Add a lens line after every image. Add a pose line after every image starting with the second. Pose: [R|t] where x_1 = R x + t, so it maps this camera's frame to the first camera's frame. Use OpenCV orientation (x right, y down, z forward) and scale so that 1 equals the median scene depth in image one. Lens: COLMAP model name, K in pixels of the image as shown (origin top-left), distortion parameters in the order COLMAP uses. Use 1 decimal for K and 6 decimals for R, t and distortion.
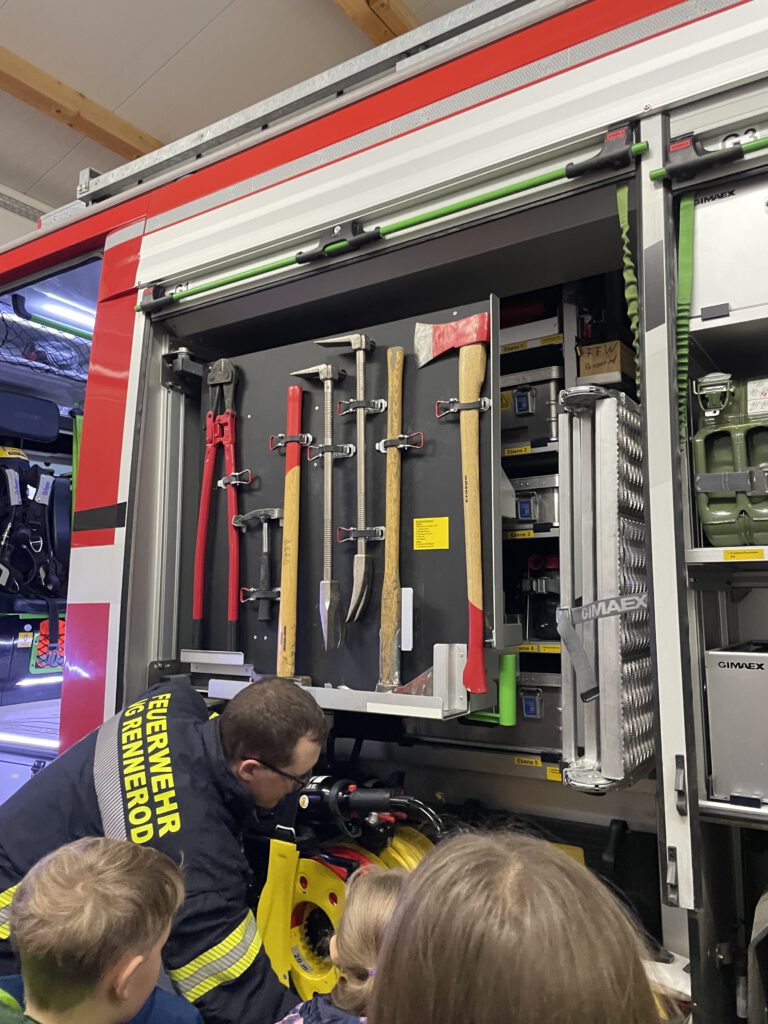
lens RADIAL K [[782.6, 0, 405.7], [0, 782.6, 501.5], [0, 0, 1]] dist [0.081957, -0.106774]
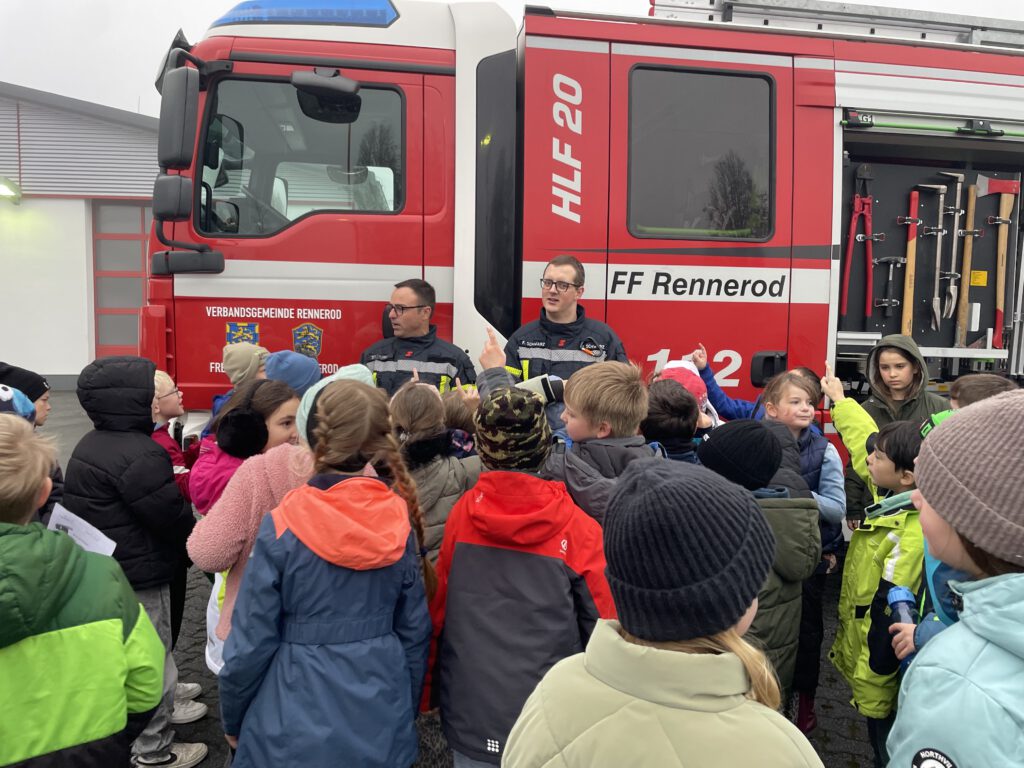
lens RADIAL K [[782.6, 0, 509.6], [0, 782.6, 385.0], [0, 0, 1]] dist [0.081957, -0.106774]
pose [[0.735211, -0.027747, 0.677270, -2.277489], [-0.109640, 0.981137, 0.159216, 0.115499], [-0.668912, -0.191313, 0.718301, 0.214587]]
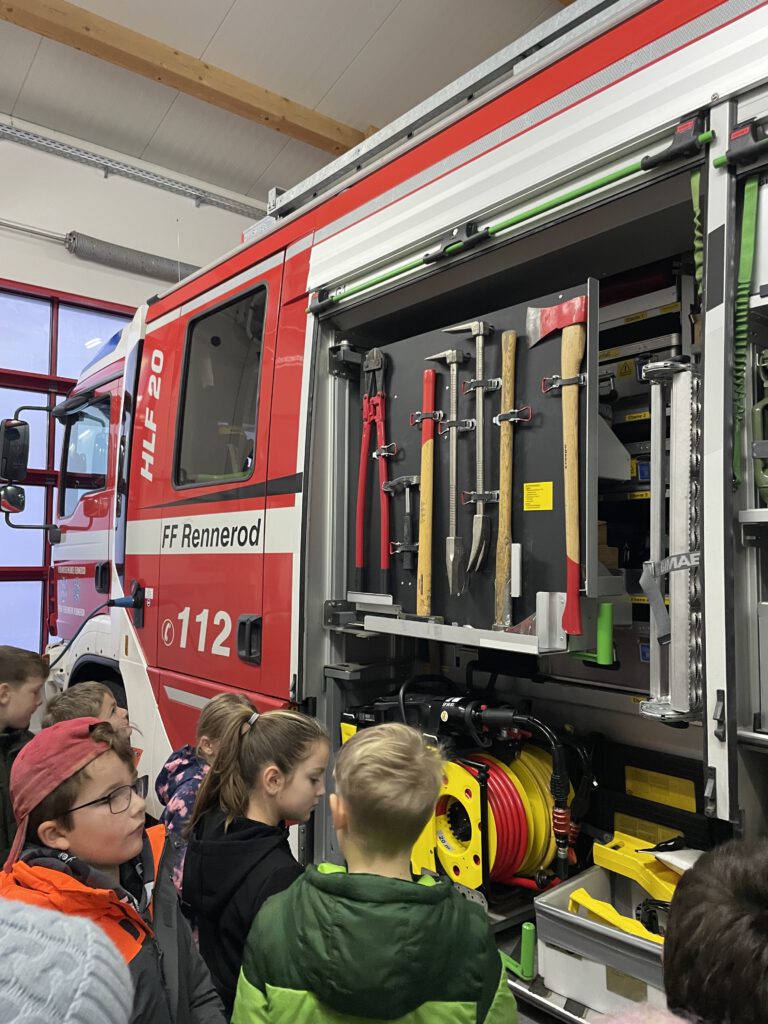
lens RADIAL K [[782.6, 0, 379.0], [0, 782.6, 510.2], [0, 0, 1]] dist [0.081957, -0.106774]
pose [[0.951196, -0.005057, -0.308545, 0.154434], [0.025859, 0.997655, 0.063368, -0.016004], [0.307501, -0.068254, 0.949097, -0.146458]]
